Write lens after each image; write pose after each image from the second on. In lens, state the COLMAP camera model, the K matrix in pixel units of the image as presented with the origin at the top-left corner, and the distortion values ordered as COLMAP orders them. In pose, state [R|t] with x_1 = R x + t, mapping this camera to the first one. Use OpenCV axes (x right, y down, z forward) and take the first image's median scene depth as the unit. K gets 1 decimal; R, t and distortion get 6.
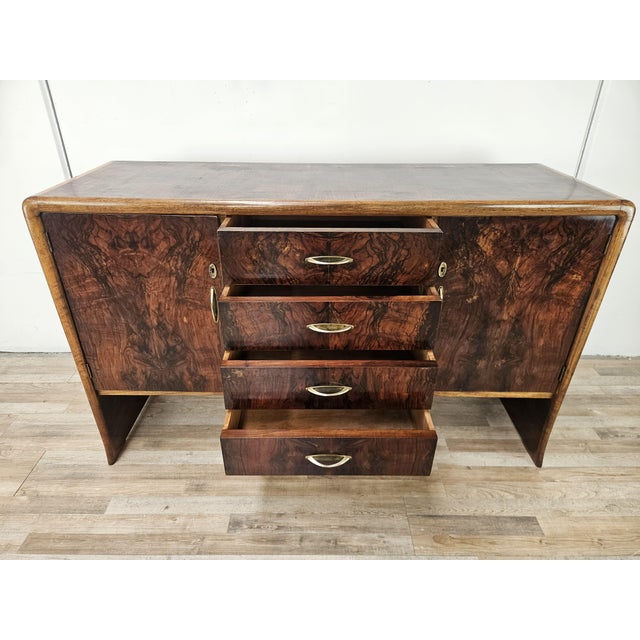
lens RADIAL K [[435.3, 0, 318.2], [0, 435.3, 319.4], [0, 0, 1]] dist [0.042448, -0.048885]
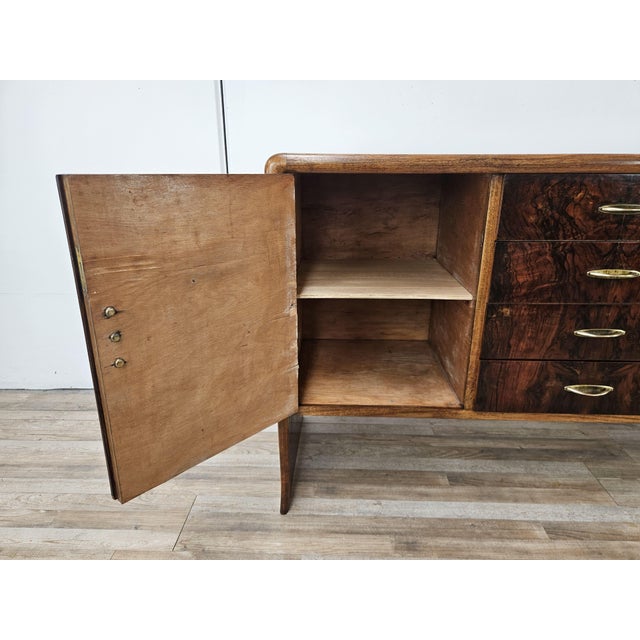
lens RADIAL K [[443.6, 0, 320.0], [0, 443.6, 320.0], [0, 0, 1]] dist [0.043334, -0.047187]
pose [[0.999296, 0.005871, -0.037059, -0.422798], [-0.012768, 0.981950, -0.188709, 0.156152], [0.035282, 0.189050, 0.981333, 0.171654]]
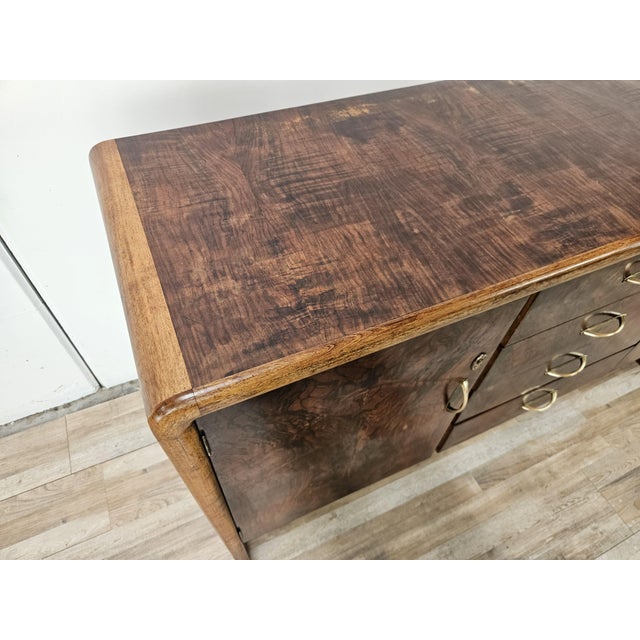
lens RADIAL K [[441.1, 0, 310.0], [0, 441.1, 312.4], [0, 0, 1]] dist [0.028033, -0.037316]
pose [[0.912339, -0.304326, 0.273903, -0.497611], [0.183685, 0.902104, 0.390471, -0.375212], [-0.365919, -0.305930, 0.878925, 0.505262]]
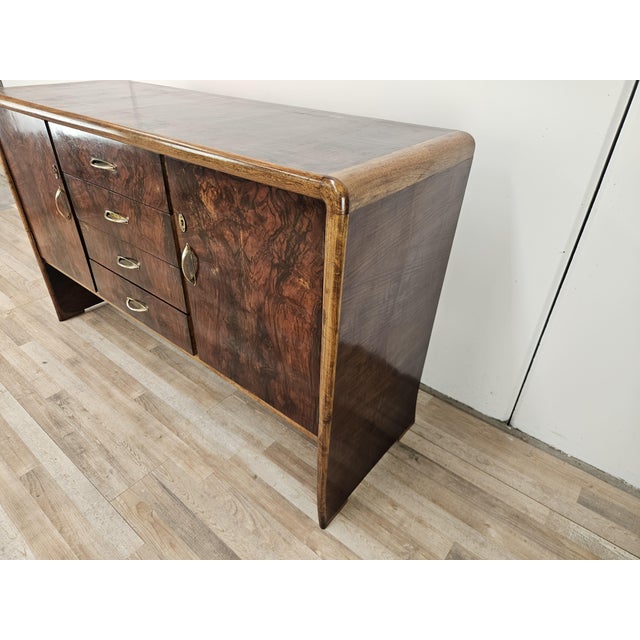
lens RADIAL K [[435.3, 0, 318.2], [0, 435.3, 319.4], [0, 0, 1]] dist [0.042448, -0.048885]
pose [[0.772922, 0.363445, -0.520095, 0.856801], [-0.330027, 0.930367, 0.159686, -0.139174], [0.541916, 0.048221, 0.839048, 0.372531]]
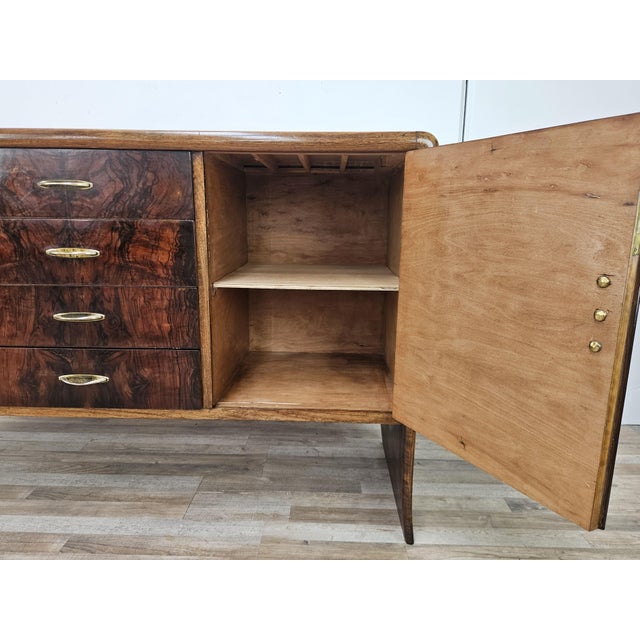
lens RADIAL K [[447.2, 0, 322.0], [0, 447.2, 316.7], [0, 0, 1]] dist [0.049718, -0.051039]
pose [[0.999796, 0.011472, -0.016648, 0.417942], [-0.016079, 0.950346, -0.310780, 0.247448], [0.012256, 0.310984, 0.950336, 0.248638]]
